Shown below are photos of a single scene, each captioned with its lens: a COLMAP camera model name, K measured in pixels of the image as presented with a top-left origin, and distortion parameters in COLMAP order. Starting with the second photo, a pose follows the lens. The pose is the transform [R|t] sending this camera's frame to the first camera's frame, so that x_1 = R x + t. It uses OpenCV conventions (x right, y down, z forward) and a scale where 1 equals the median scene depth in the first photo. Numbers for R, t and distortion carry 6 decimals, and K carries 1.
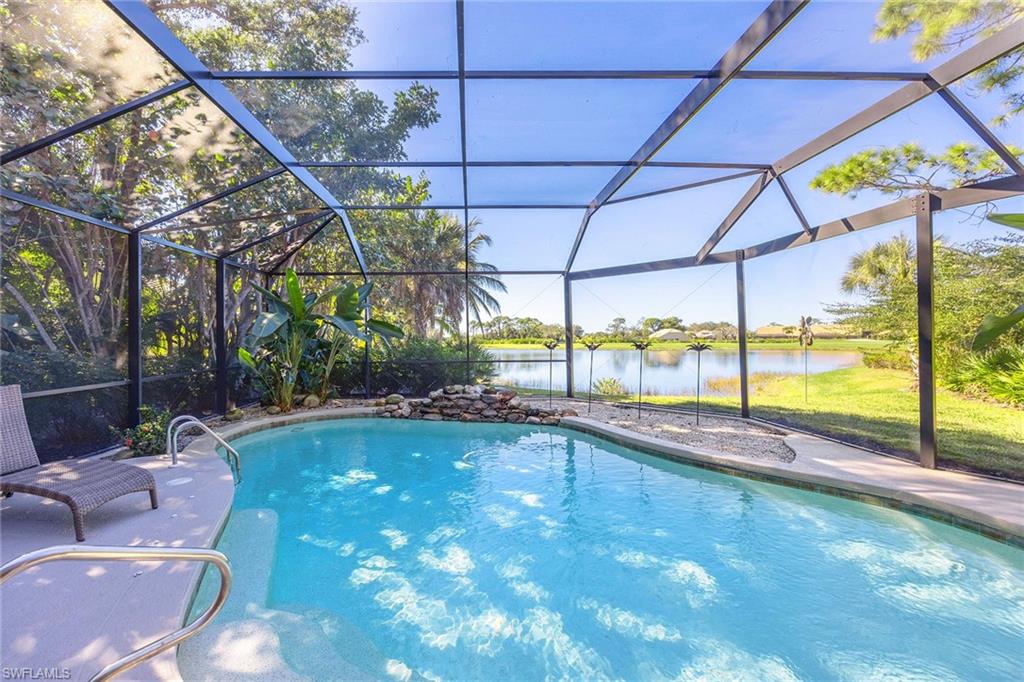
lens RADIAL K [[401.6, 0, 471.8], [0, 401.6, 338.3], [0, 0, 1]] dist [-0.003129, -0.000448]
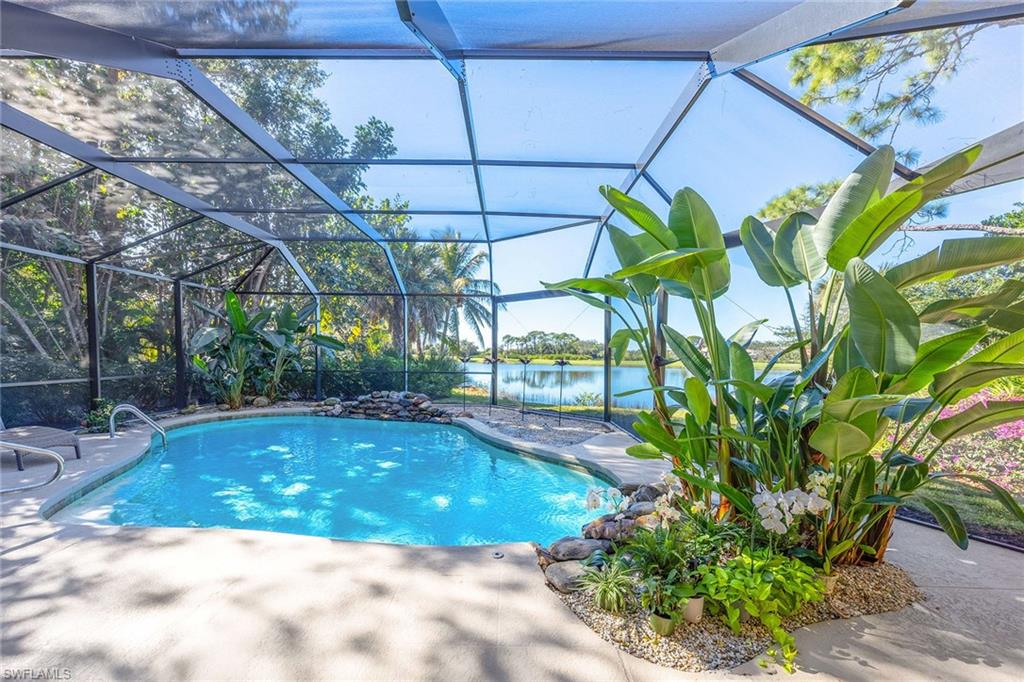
lens RADIAL K [[410.6, 0, 504.4], [0, 410.6, 373.5], [0, 0, 1]] dist [-0.001818, -0.000304]
pose [[0.999713, 0.021614, -0.010325, 0.349024], [-0.021070, 0.998519, 0.050166, -0.003459], [0.011394, -0.049934, 0.998688, -0.217130]]
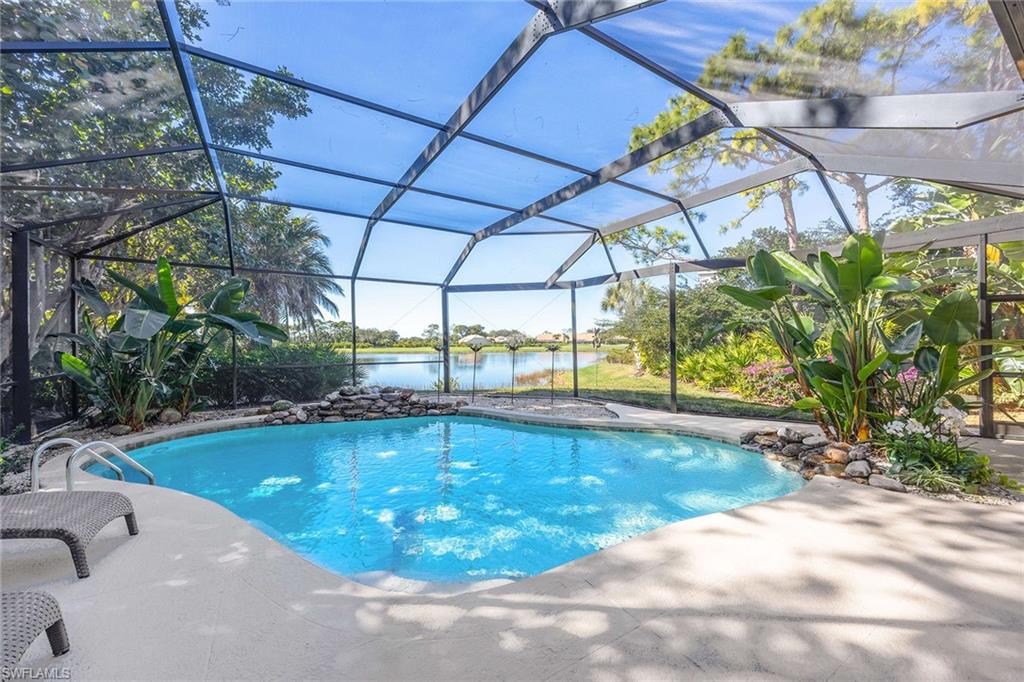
lens RADIAL K [[385.8, 0, 510.2], [0, 385.8, 339.7], [0, 0, 1]] dist [-0.002686, -0.000448]
pose [[0.850971, 0.007278, 0.525162, -0.227264], [-0.003116, 0.999956, -0.008809, 0.003591], [-0.525203, 0.005859, 0.850957, -0.056094]]
